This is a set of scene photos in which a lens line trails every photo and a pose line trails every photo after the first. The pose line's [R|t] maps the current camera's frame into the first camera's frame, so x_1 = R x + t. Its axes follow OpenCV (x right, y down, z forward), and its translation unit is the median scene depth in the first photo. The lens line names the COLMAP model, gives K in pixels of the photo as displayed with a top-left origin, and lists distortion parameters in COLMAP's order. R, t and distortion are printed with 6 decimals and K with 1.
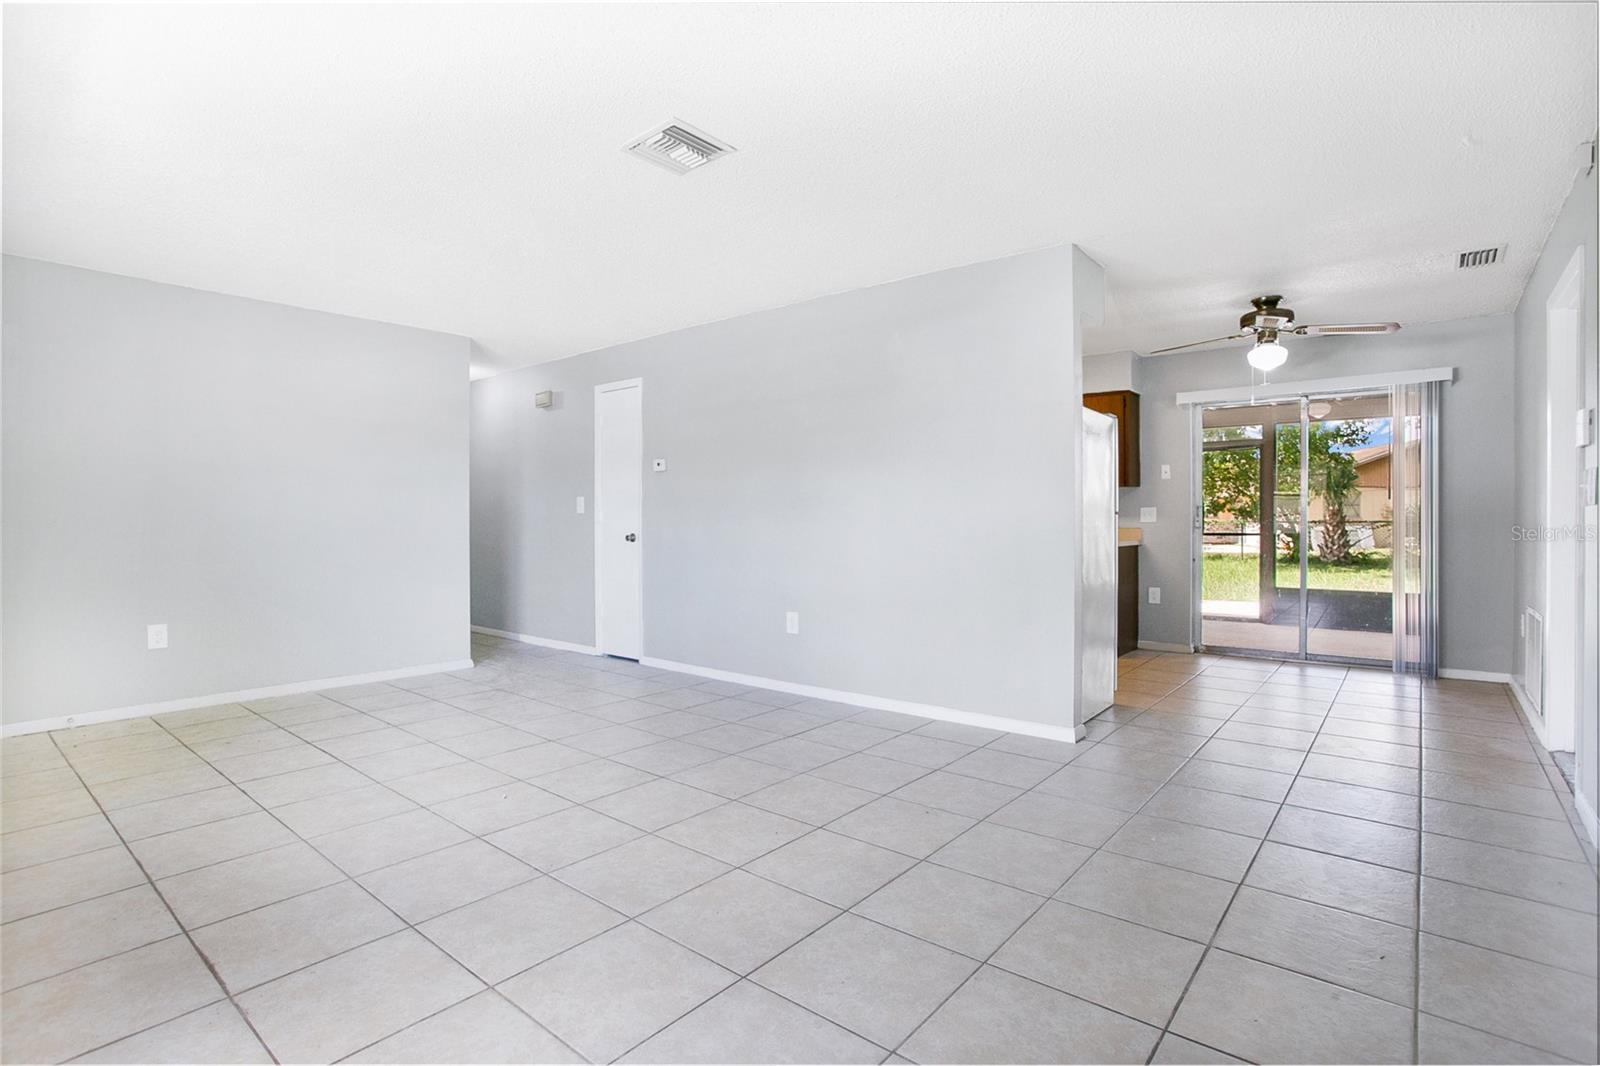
lens RADIAL K [[794.9, 0, 847.8], [0, 794.9, 531.1], [0, 0, 1]] dist [0.000077, 0.018097]
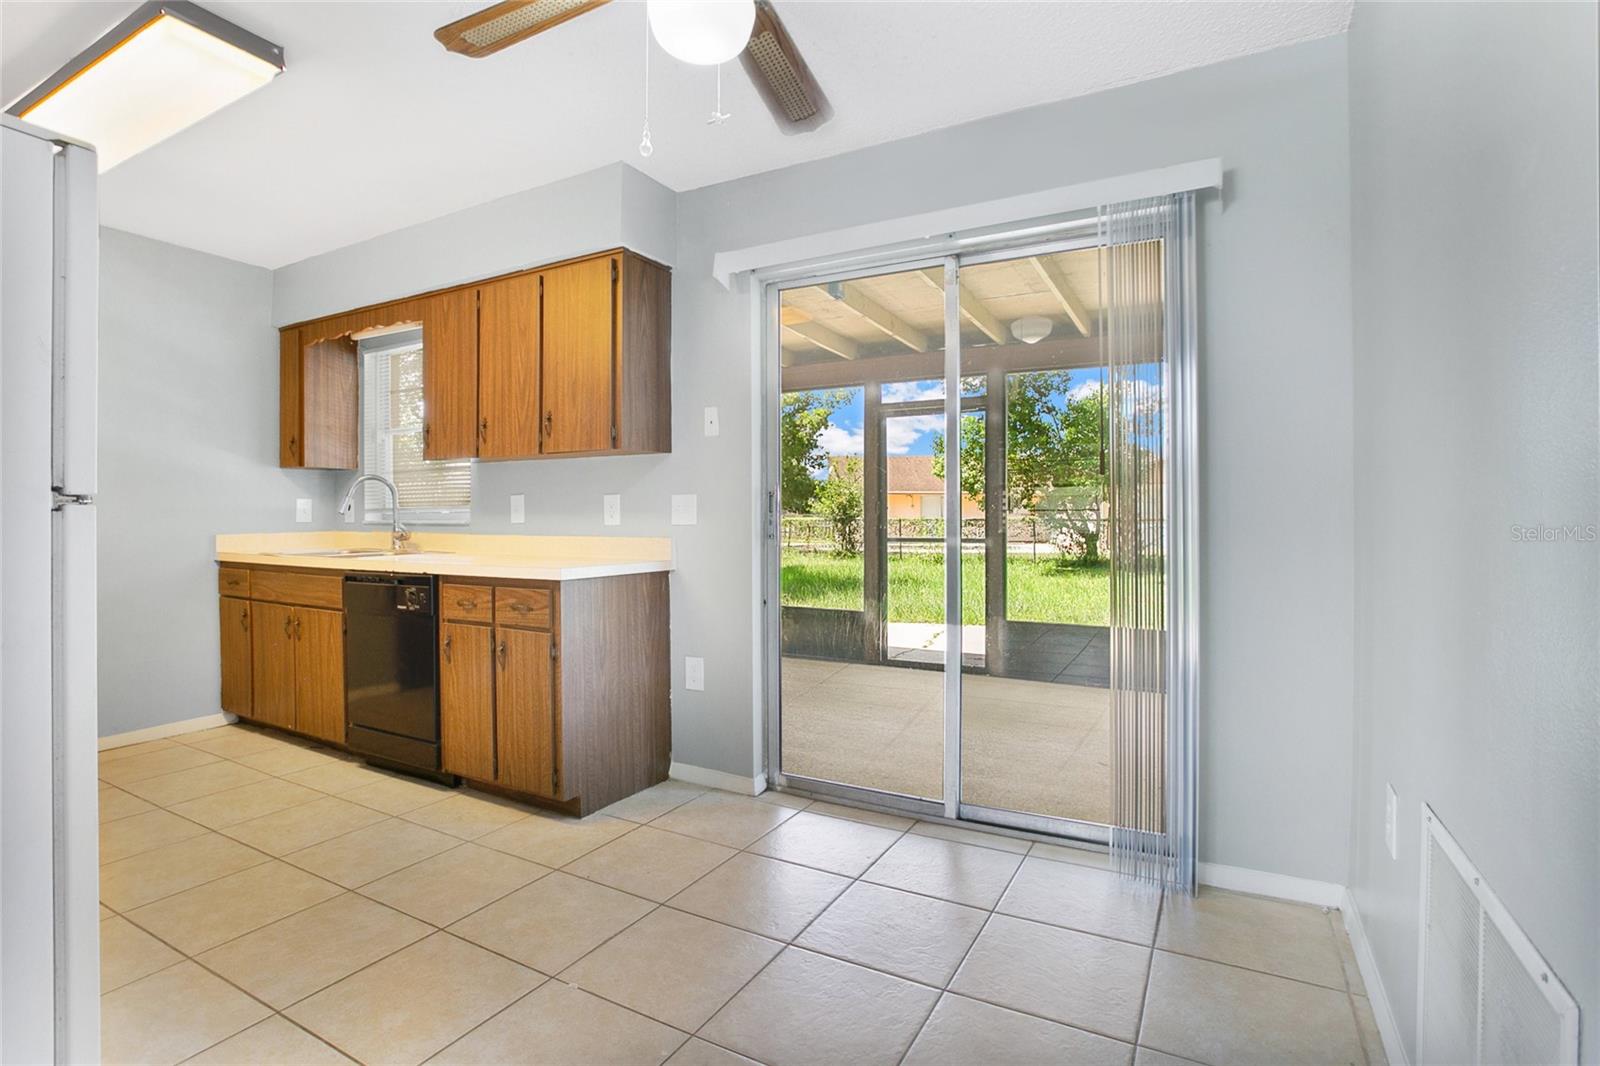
lens RADIAL K [[792.4, 0, 798.1], [0, 792.4, 515.5], [0, 0, 1]] dist [-0.065369, 0.000697]
pose [[0.992405, 0.004866, 0.122914, 0.310220], [-0.003233, 0.999904, -0.013487, -0.008457], [-0.122968, 0.012988, 0.992326, 0.404686]]
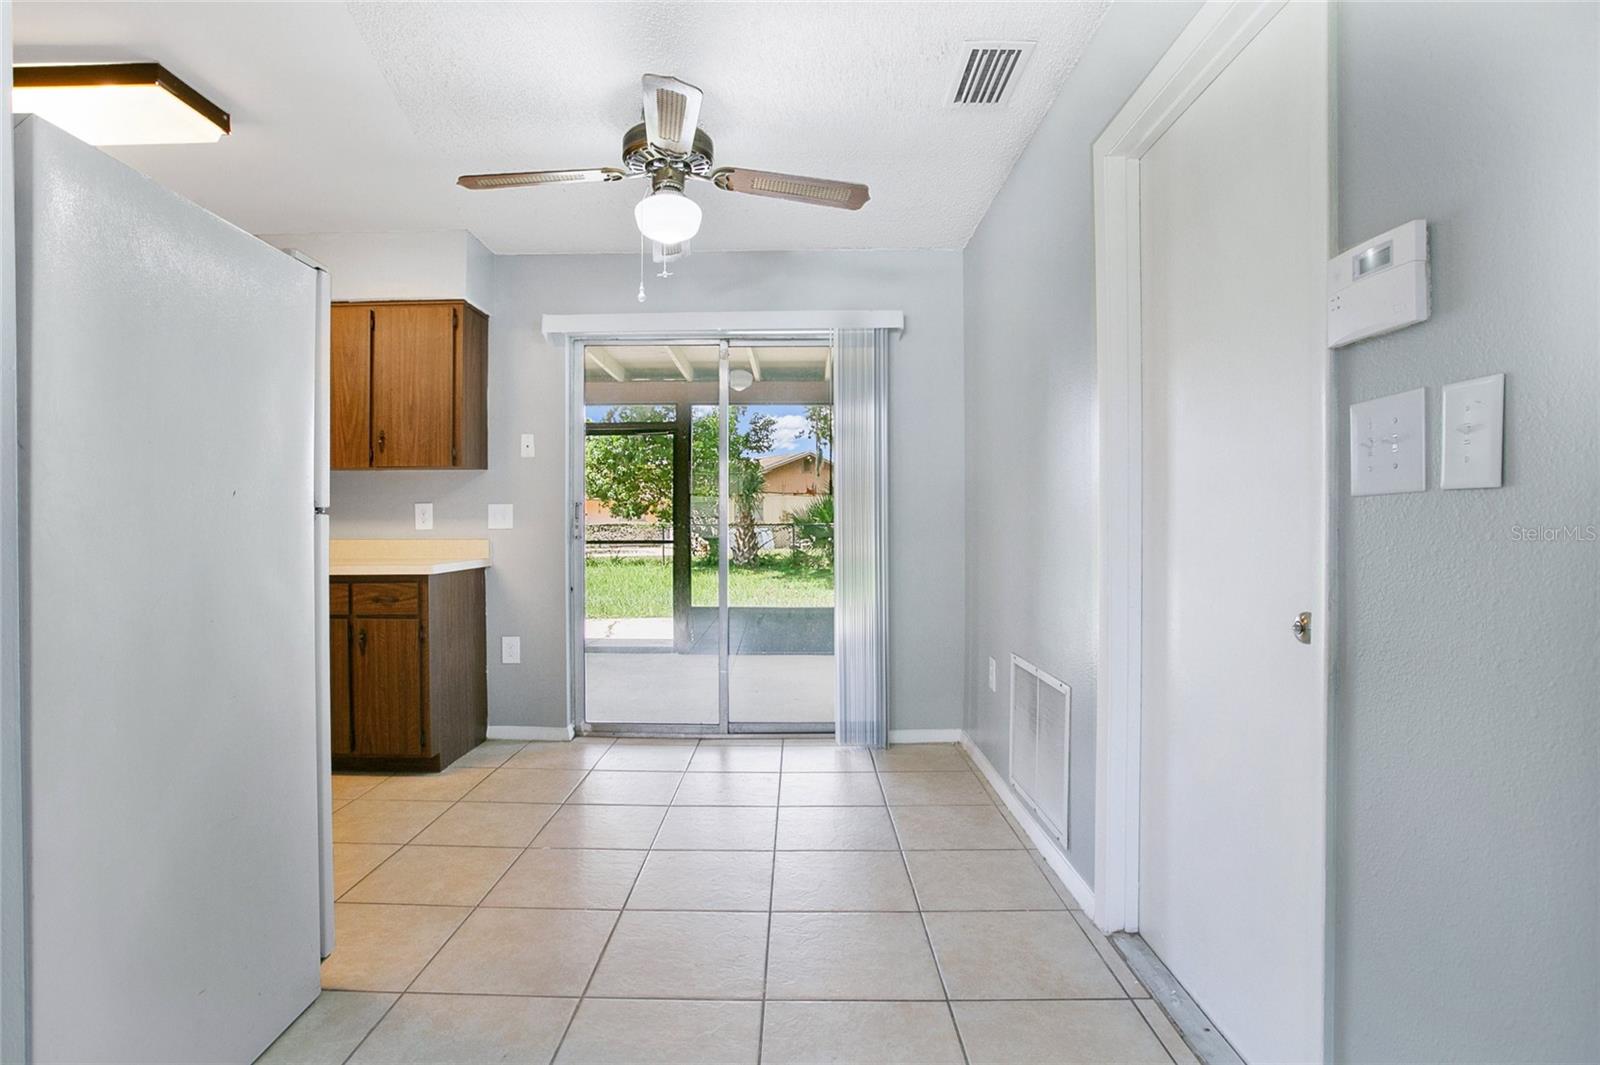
lens RADIAL K [[792.4, 0, 798.1], [0, 792.4, 515.0], [0, 0, 1]] dist [-0.065369, 0.000697]
pose [[0.813056, 0.005648, 0.582159, 0.172245], [0.007663, 0.999763, -0.020401, -0.006150], [-0.582136, 0.021048, 0.812819, 0.310451]]
